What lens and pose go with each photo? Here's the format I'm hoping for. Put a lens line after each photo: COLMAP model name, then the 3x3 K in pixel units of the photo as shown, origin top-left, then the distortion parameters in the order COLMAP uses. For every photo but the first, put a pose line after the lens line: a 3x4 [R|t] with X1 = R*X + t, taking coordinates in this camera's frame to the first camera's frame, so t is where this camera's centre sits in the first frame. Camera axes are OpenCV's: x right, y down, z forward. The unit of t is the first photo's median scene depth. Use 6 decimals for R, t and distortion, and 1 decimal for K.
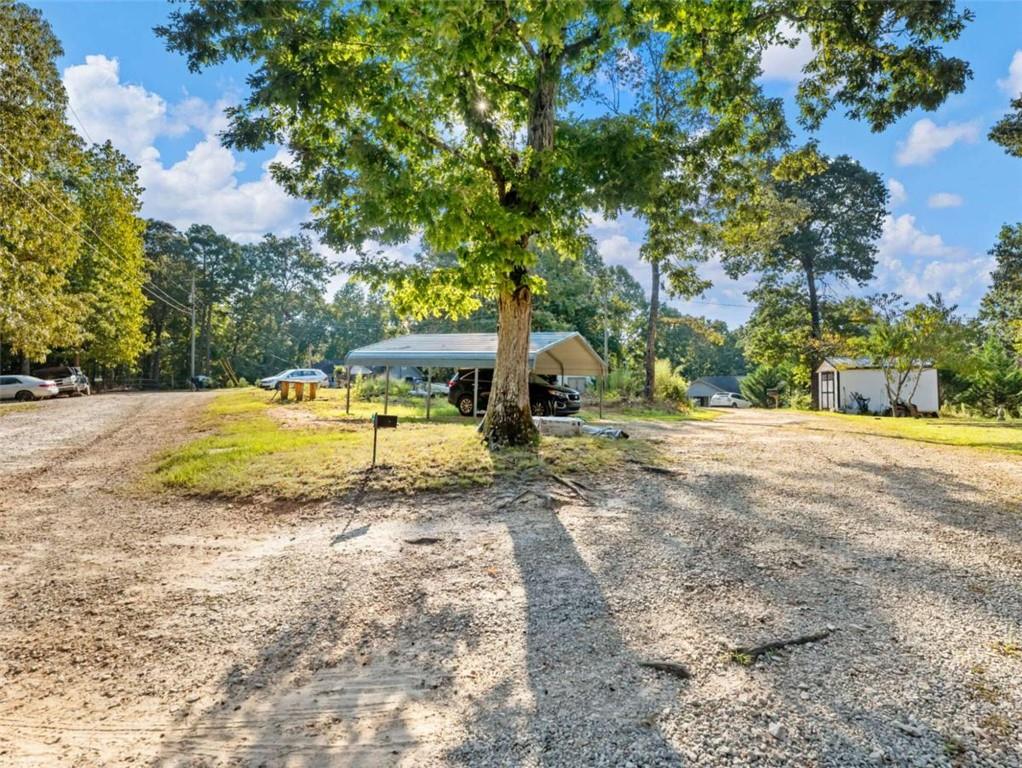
lens RADIAL K [[478.6, 0, 514.5], [0, 478.6, 365.7], [0, 0, 1]] dist [-0.000284, 0.000003]
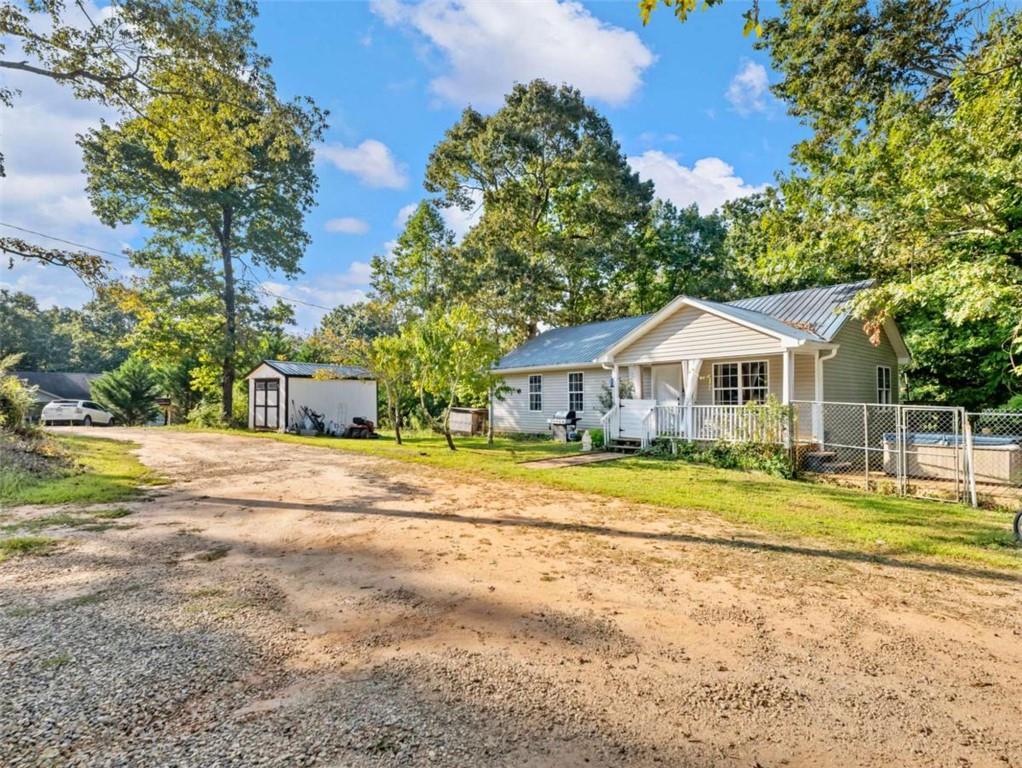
lens RADIAL K [[509.6, 0, 511.0], [0, 509.6, 384.0], [0, 0, 1]] dist [0.001021, 0.000211]
pose [[0.385211, 0.032960, 0.922240, 0.047256], [-0.066372, 0.997763, -0.007936, 0.001605], [-0.920438, -0.058154, 0.386537, 0.255770]]
